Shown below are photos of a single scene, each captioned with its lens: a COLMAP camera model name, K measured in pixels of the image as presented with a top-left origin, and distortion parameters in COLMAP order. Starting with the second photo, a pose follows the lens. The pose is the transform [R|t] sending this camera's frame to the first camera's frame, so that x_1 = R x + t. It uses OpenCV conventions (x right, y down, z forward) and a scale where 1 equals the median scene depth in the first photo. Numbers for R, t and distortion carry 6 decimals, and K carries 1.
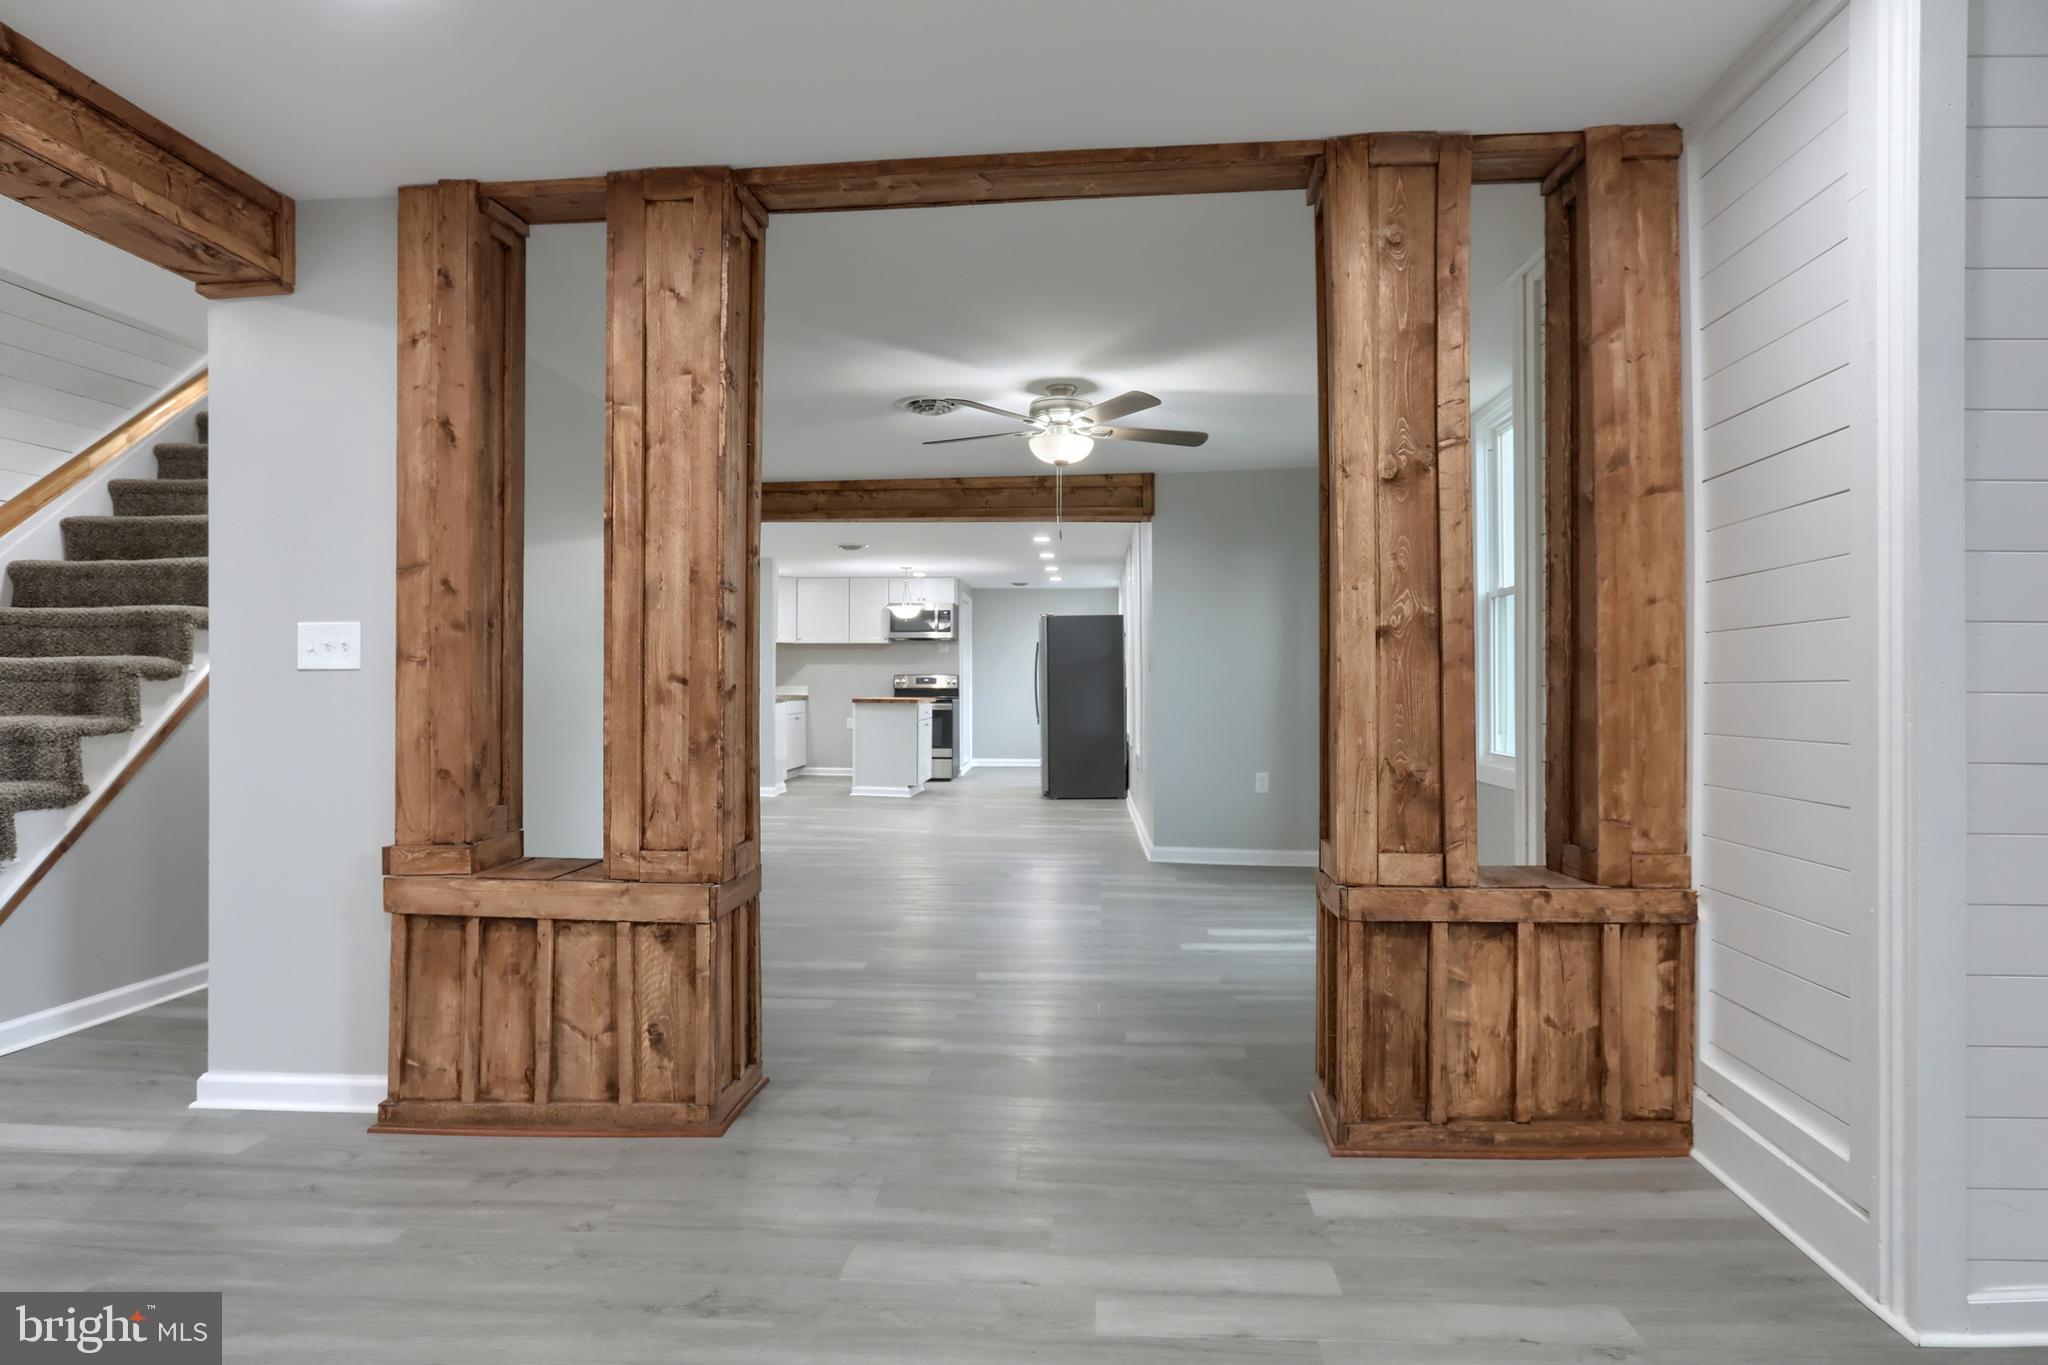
lens RADIAL K [[1192.5, 0, 1049.7], [0, 1192.5, 680.8], [0, 0, 1]] dist [-0.056174, 0.034911]
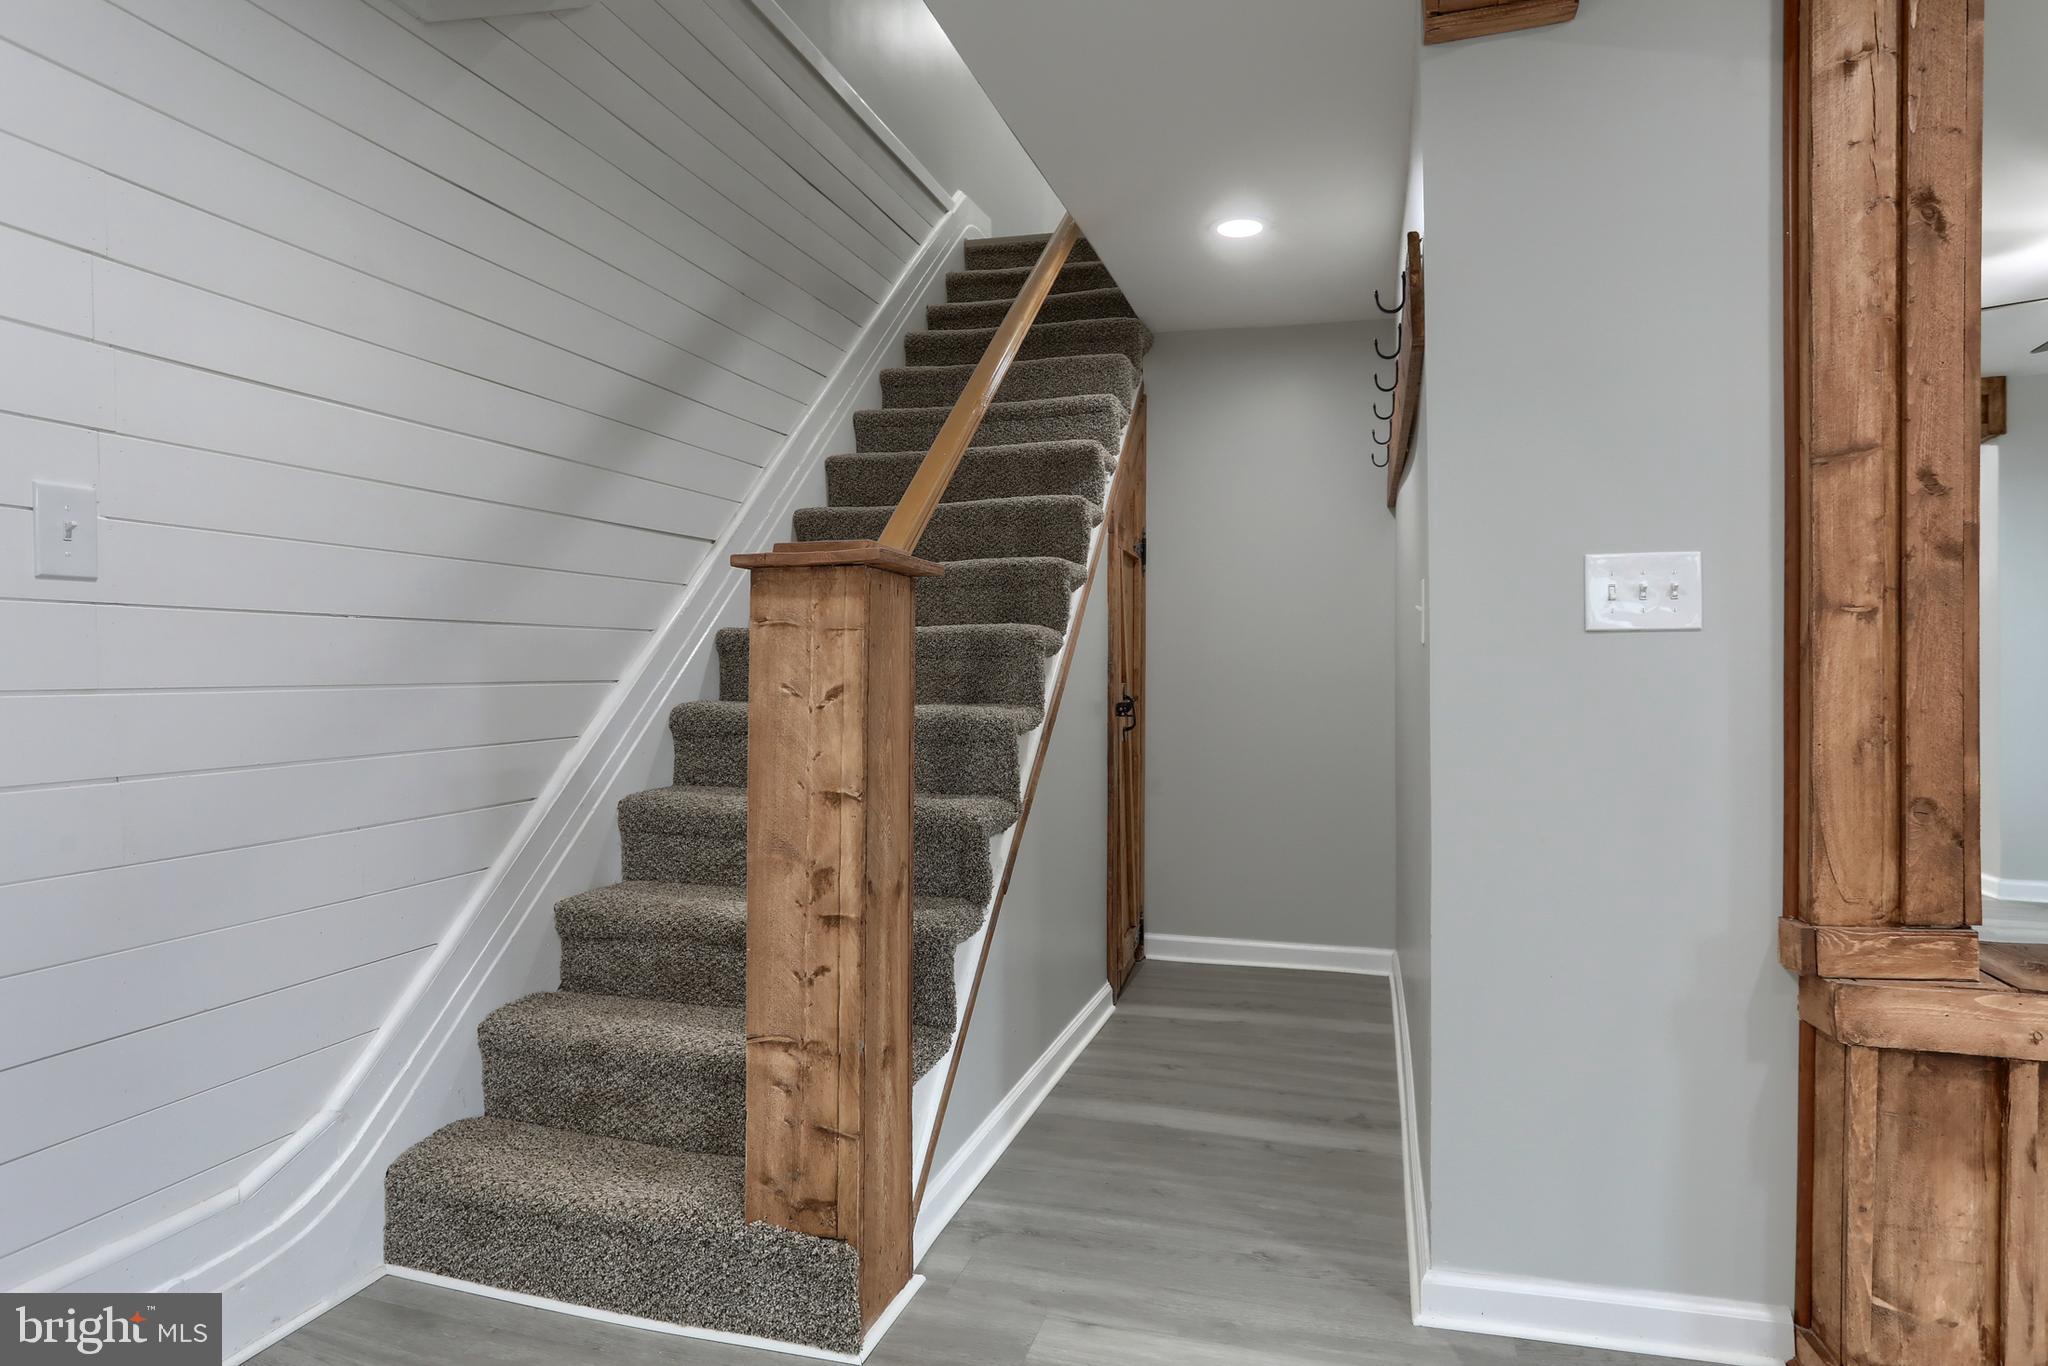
lens RADIAL K [[1226.9, 0, 1030.6], [0, 1226.9, 677.0], [0, 0, 1]] dist [-0.047989, 0.037473]
pose [[0.976812, -0.002995, -0.214078, -0.812681], [0.004697, 0.999961, 0.007443, 0.008990], [0.214047, -0.008276, 0.976788, 0.322673]]
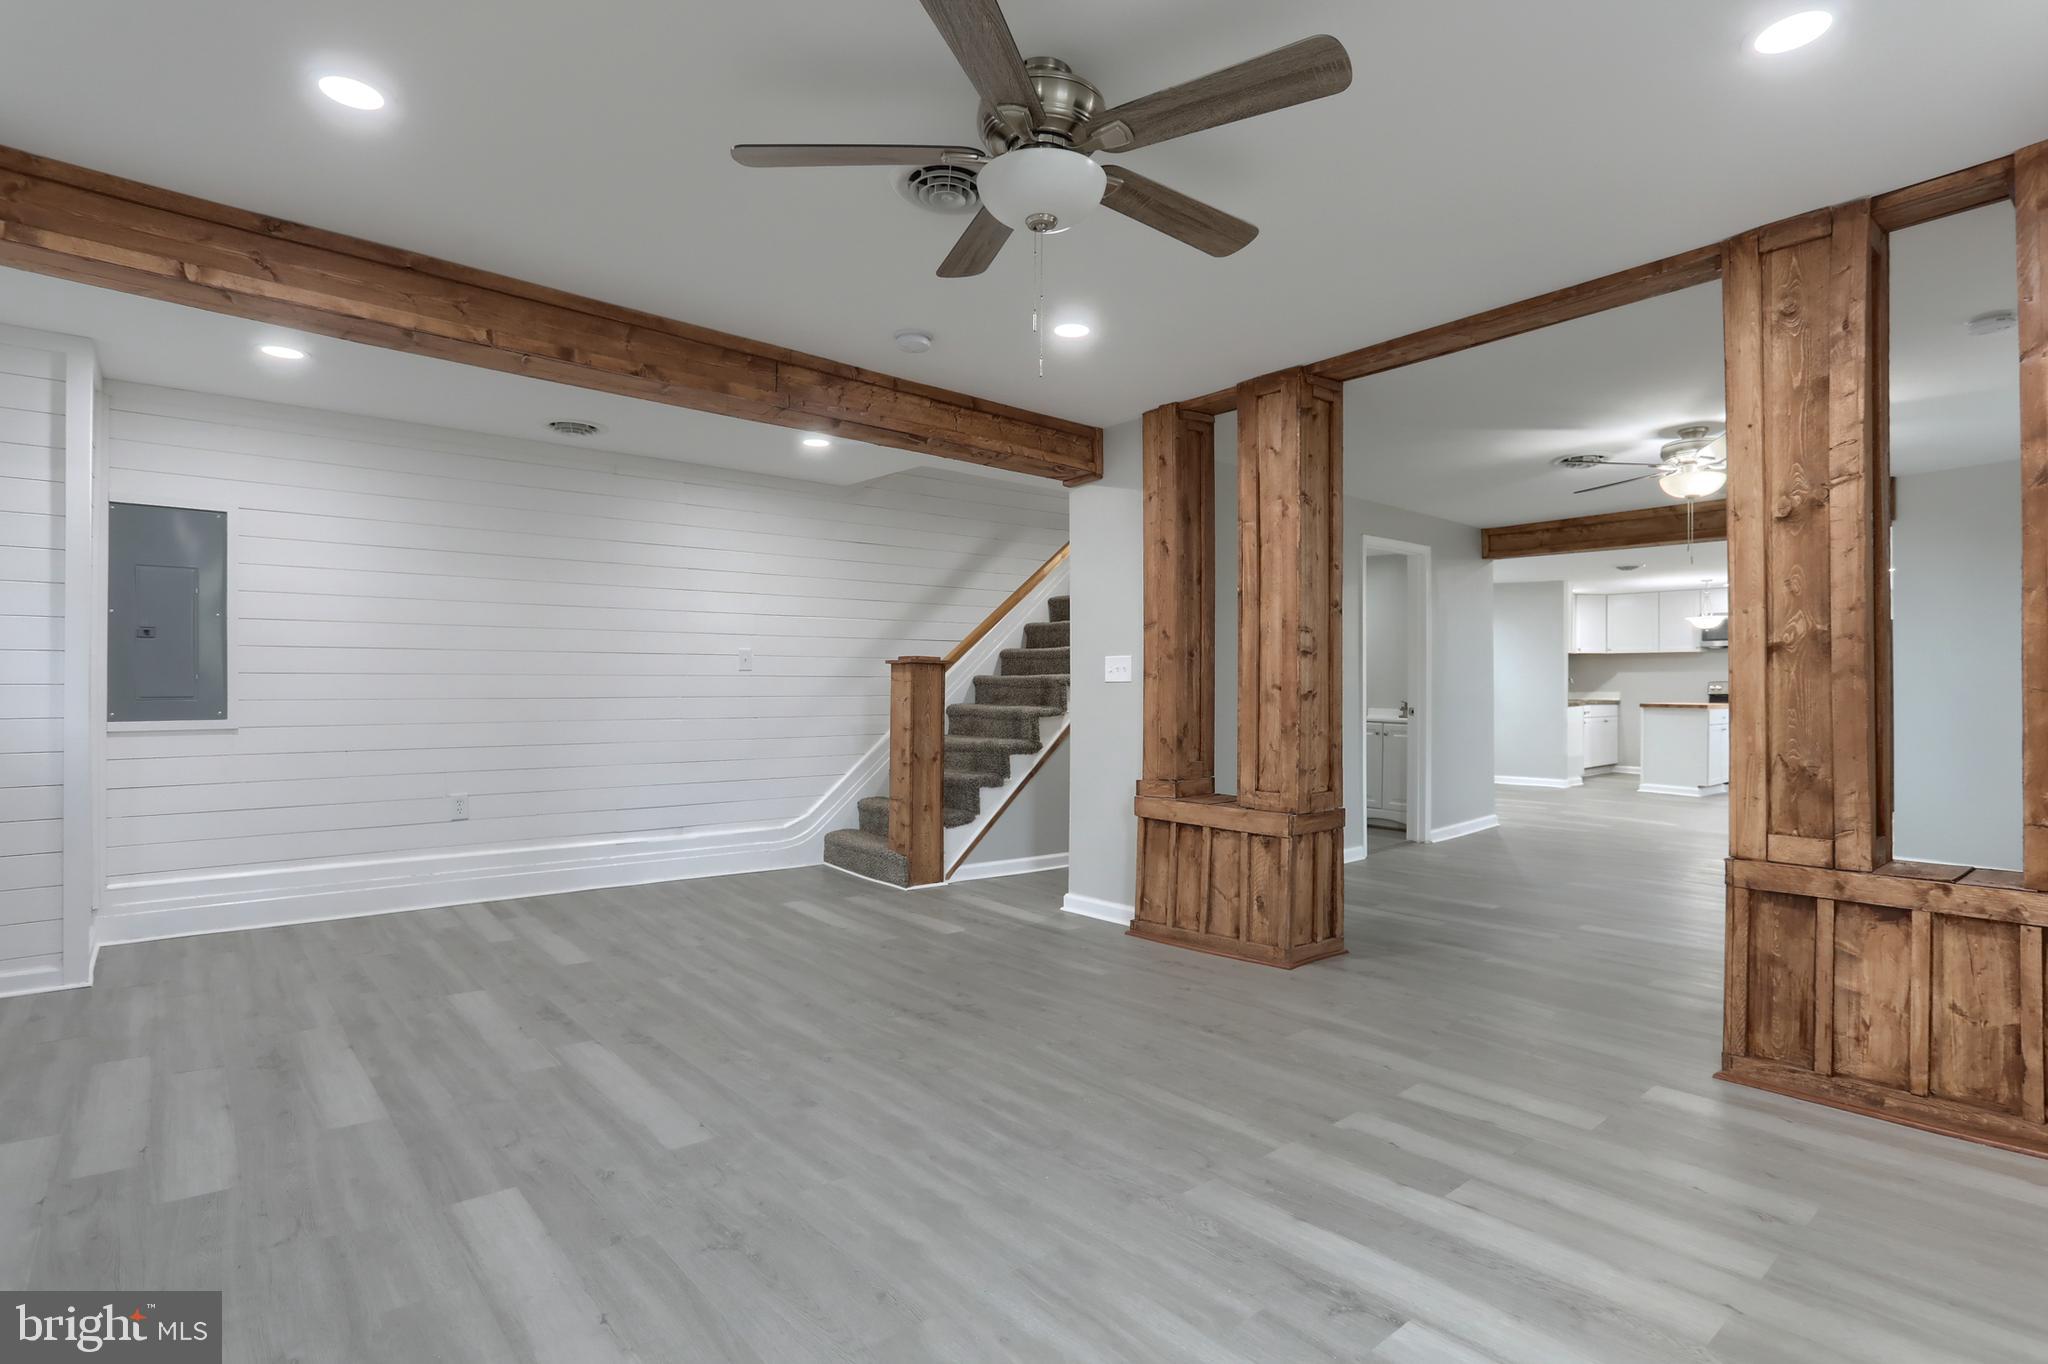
lens RADIAL K [[1041.5, 0, 1033.4], [0, 1041.5, 685.7], [0, 0, 1]] dist [-0.051205, 0.028927]
pose [[0.692618, -0.000540, -0.721305, 0.477282], [-0.000198, 1.000000, -0.000939, -0.001938], [0.721305, 0.000793, 0.692617, -0.225115]]
